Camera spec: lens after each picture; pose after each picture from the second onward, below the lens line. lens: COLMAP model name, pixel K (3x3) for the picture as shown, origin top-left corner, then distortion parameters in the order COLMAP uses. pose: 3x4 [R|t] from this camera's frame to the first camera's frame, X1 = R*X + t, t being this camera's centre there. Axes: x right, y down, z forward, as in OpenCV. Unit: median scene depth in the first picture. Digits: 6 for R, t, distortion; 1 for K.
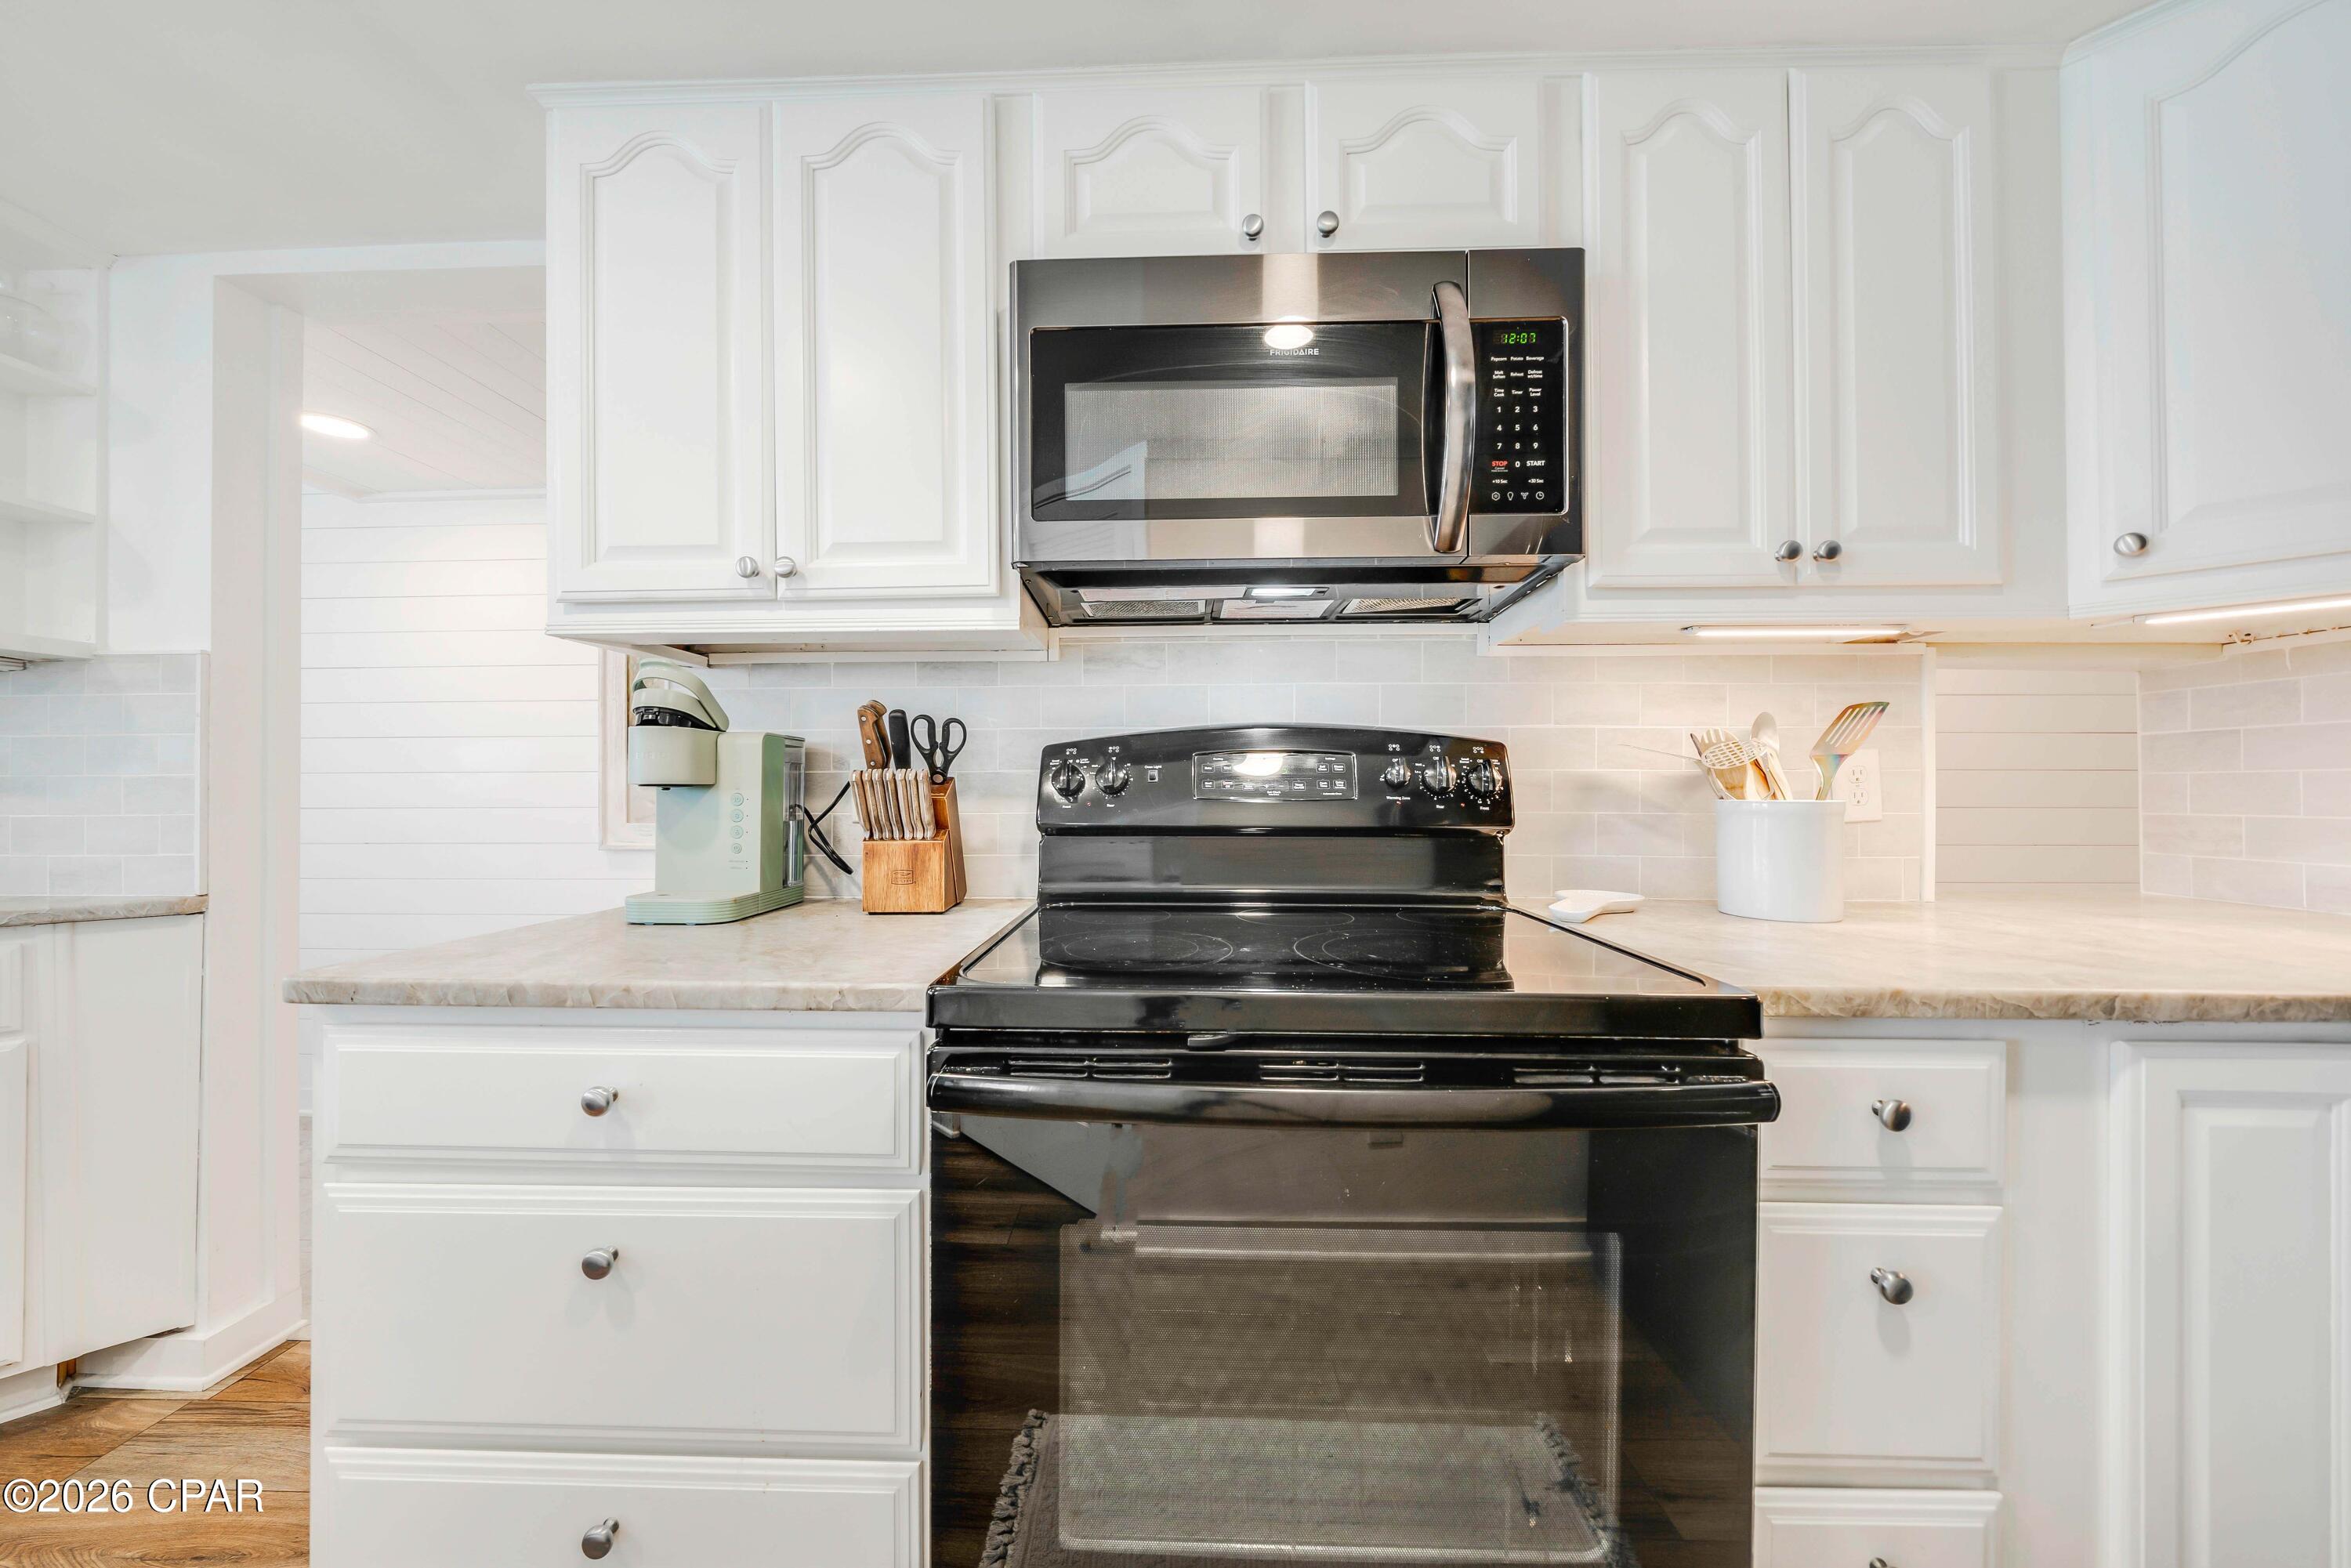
lens RADIAL K [[806.4, 0, 1163.2], [0, 806.4, 784.5], [0, 0, 1]] dist [-0.006471, 0.000101]
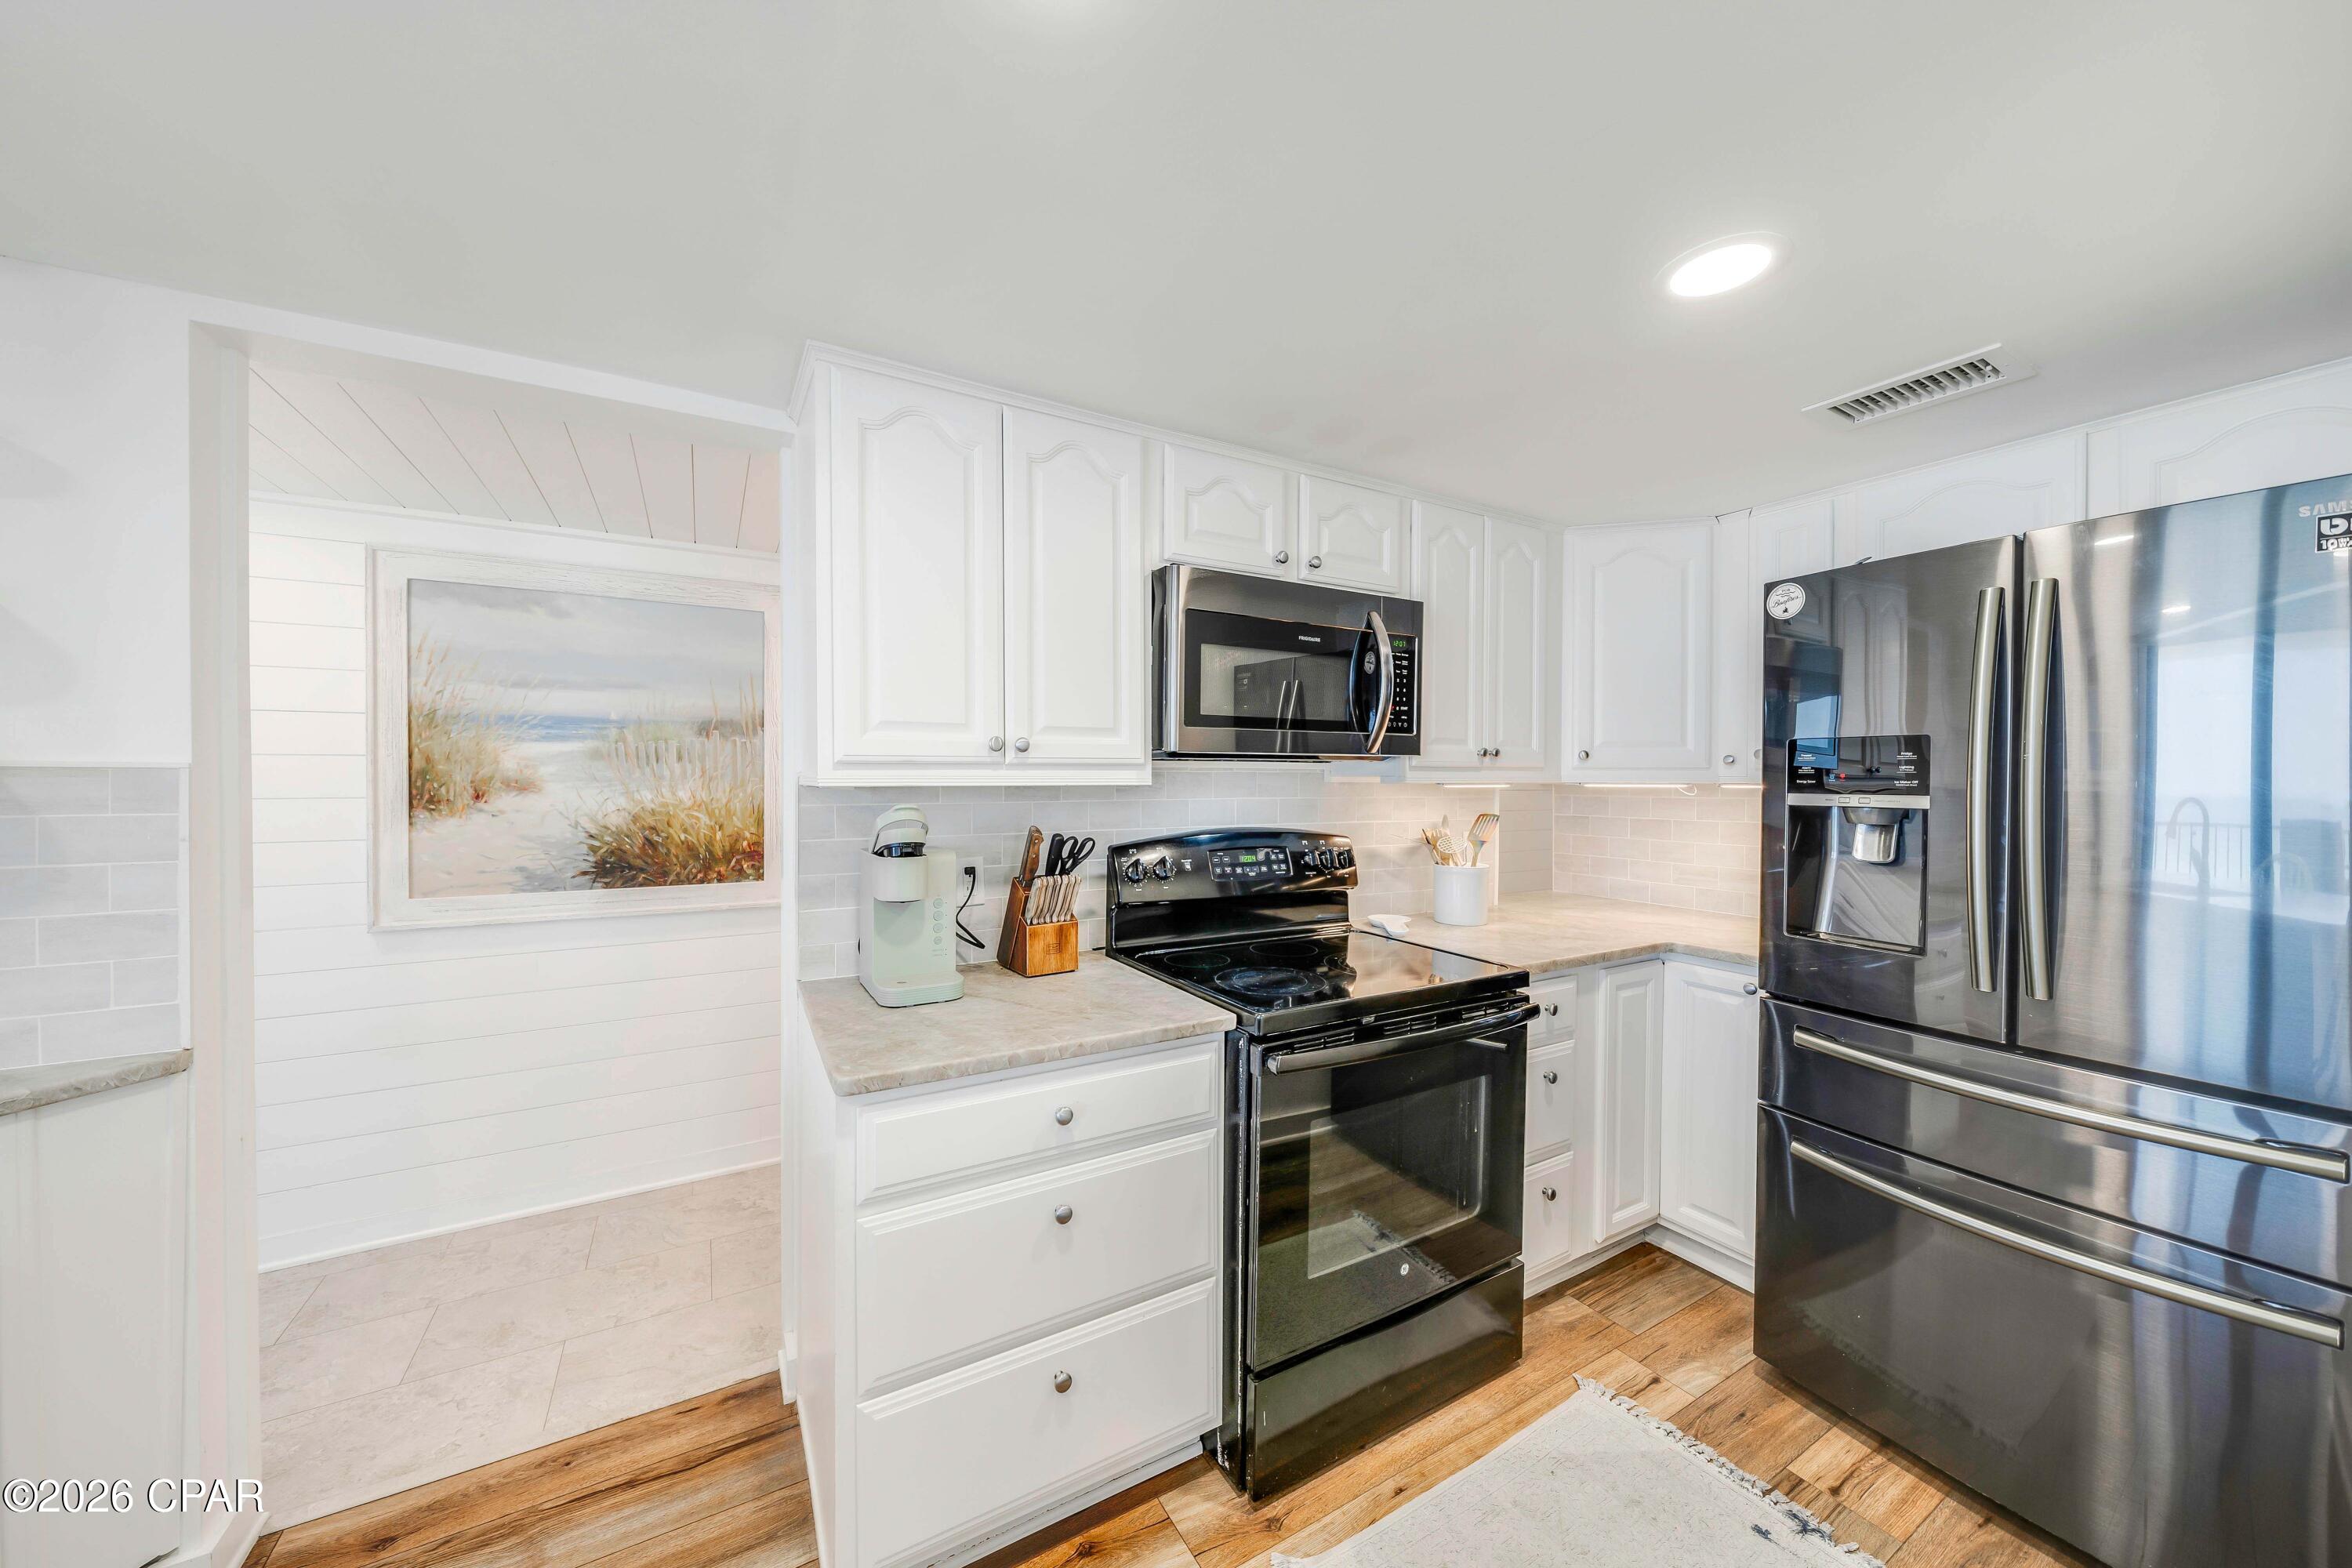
lens RADIAL K [[809.3, 0, 1161.5], [0, 809.3, 782.6], [0, 0, 1]] dist [-0.006511, -0.000055]
pose [[0.854633, 0.001602, 0.519230, -1.011476], [-0.008720, 0.999899, 0.011266, -0.221409], [-0.519160, -0.014156, 0.854560, -0.363582]]
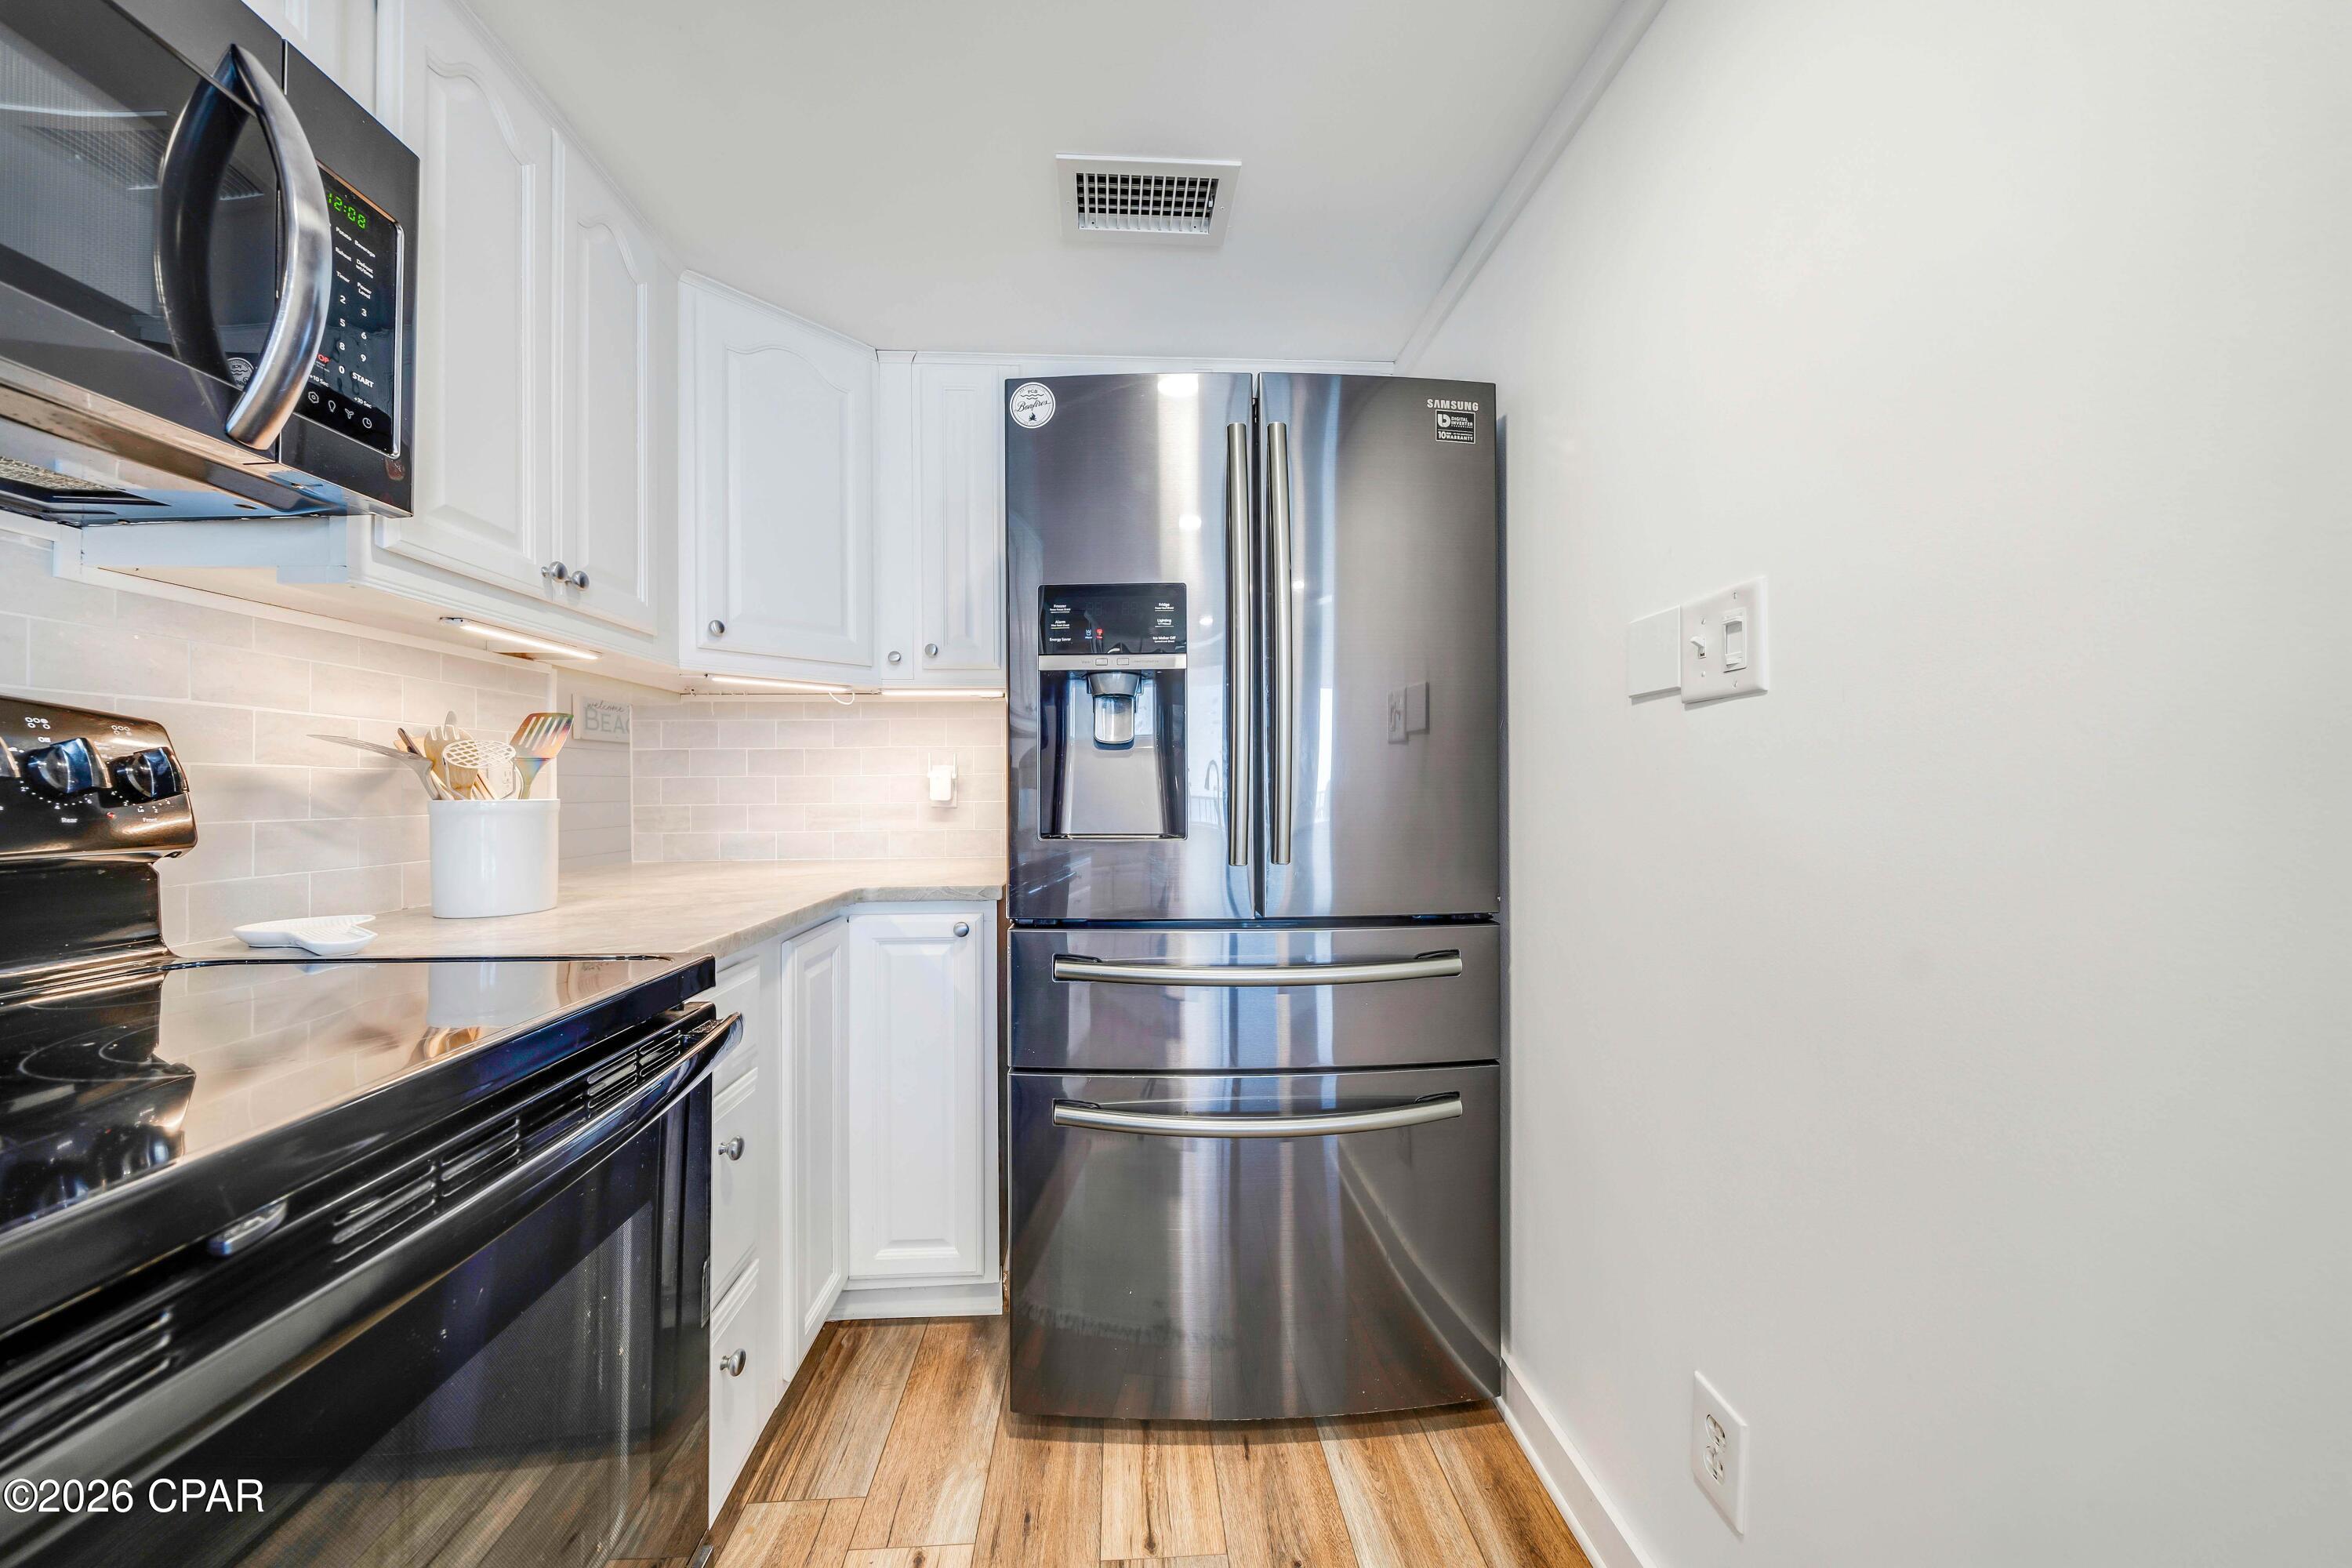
lens RADIAL K [[809.3, 0, 1161.5], [0, 809.3, 782.6], [0, 0, 1]] dist [-0.006511, -0.000055]
pose [[-0.087332, 0.004143, 0.996171, -0.373134], [-0.000621, 0.999991, -0.004213, 0.001252], [-0.996179, -0.000986, -0.087329, 0.266374]]
